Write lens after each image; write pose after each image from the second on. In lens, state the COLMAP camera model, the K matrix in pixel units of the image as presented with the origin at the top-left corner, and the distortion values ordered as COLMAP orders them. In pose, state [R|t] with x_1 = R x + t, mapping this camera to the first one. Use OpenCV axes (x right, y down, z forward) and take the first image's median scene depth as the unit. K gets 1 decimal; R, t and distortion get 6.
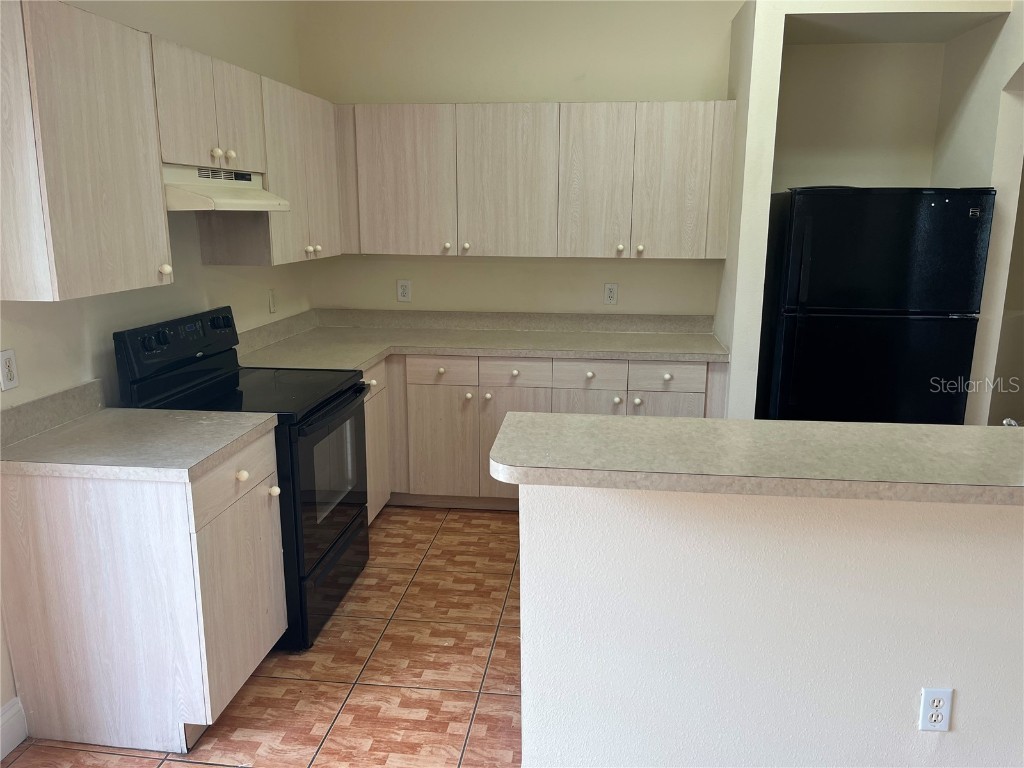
lens RADIAL K [[771.0, 0, 520.0], [0, 771.0, 383.2], [0, 0, 1]] dist [0.042163, -0.007686]
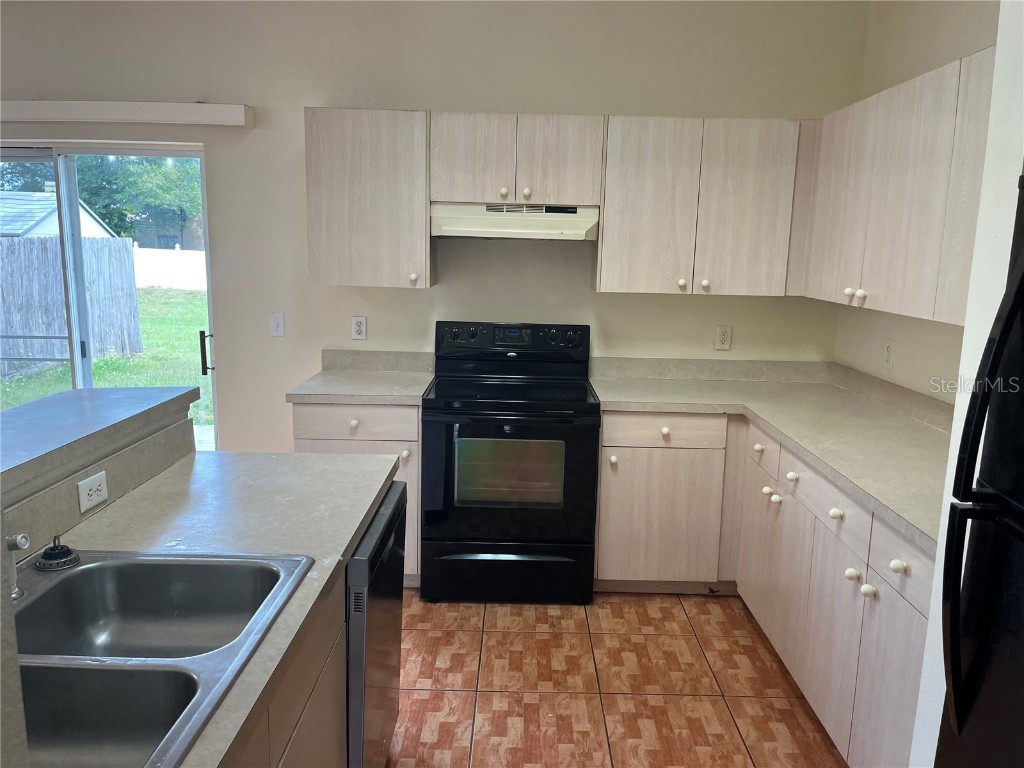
lens RADIAL K [[771.0, 0, 520.0], [0, 771.0, 383.2], [0, 0, 1]] dist [0.042163, -0.007686]
pose [[0.128013, 0.172148, -0.976718, 0.784108], [-0.242670, 0.960322, 0.137453, -0.162564], [0.961626, 0.219424, 0.164709, 0.810379]]
